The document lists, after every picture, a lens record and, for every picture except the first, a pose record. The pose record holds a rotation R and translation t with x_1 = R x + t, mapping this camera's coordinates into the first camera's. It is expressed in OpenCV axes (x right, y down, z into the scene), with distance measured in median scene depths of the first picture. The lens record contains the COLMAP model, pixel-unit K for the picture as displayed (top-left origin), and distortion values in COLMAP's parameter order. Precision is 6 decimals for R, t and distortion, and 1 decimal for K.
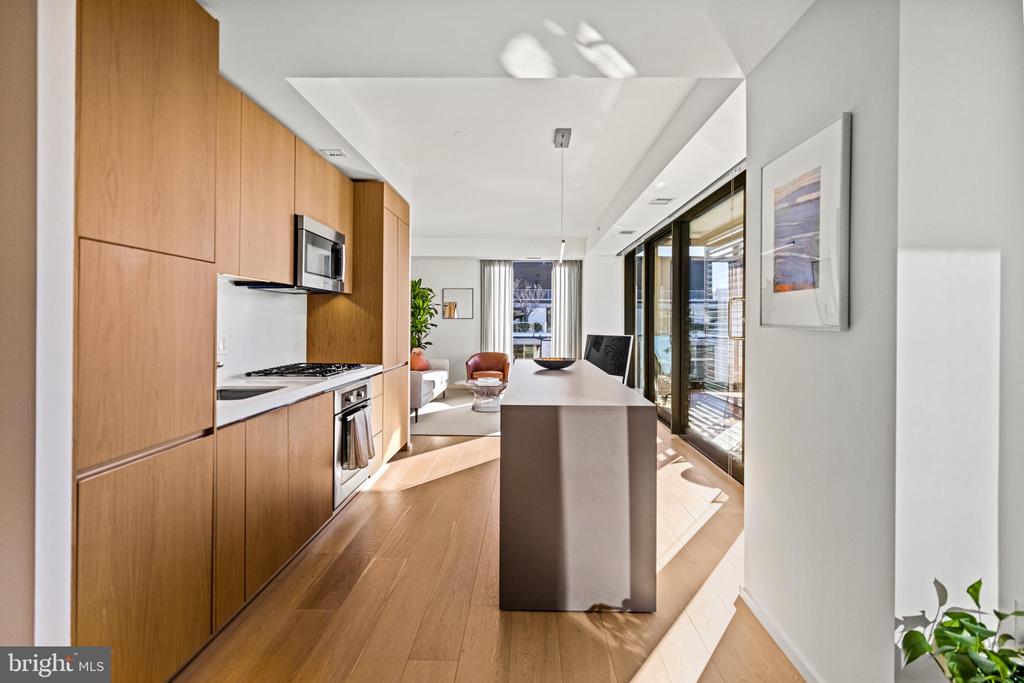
lens RADIAL K [[545.3, 0, 518.4], [0, 545.3, 325.2], [0, 0, 1]] dist [-0.002283, -0.000620]
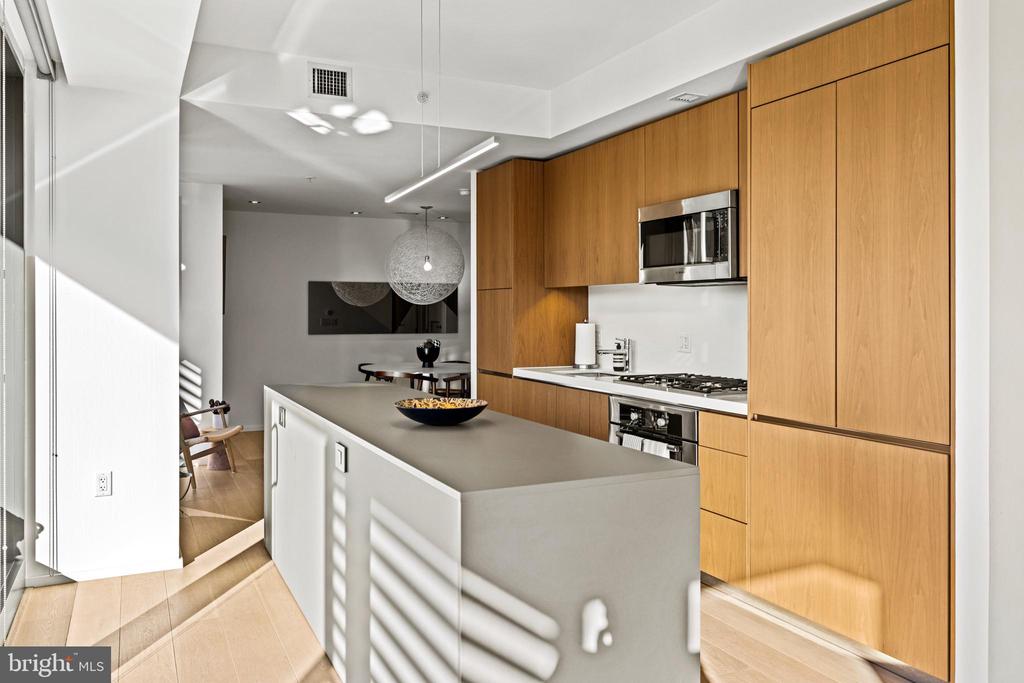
lens RADIAL K [[771.2, 0, 512.0], [0, 771.2, 341.5], [0, 0, 1]] dist [-0.057940, -0.006236]
pose [[-0.891333, -0.007161, -0.453294, 0.252825], [-0.024978, 0.999132, 0.033331, -0.006177], [0.452661, 0.041032, -0.890738, 1.312716]]
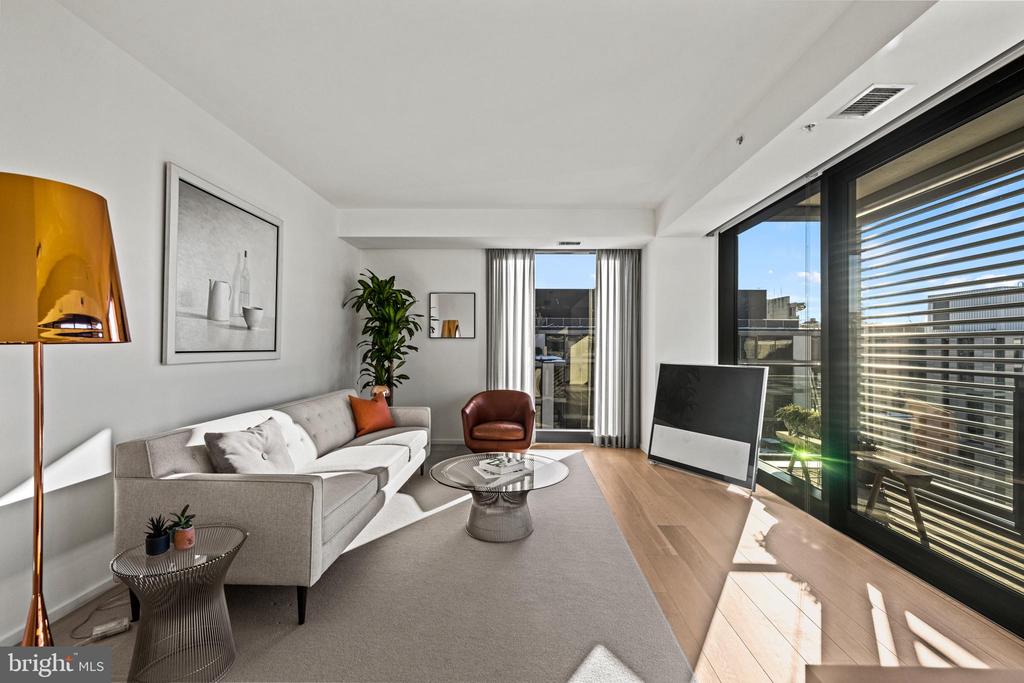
lens RADIAL K [[431.5, 0, 516.5], [0, 431.5, 341.8], [0, 0, 1]] dist [0.002052, 0.000242]
pose [[0.999987, 0.000265, -0.005169, -0.058870], [-0.000350, 0.999864, -0.016468, 0.001700], [0.005164, 0.016470, 0.999851, 0.927111]]
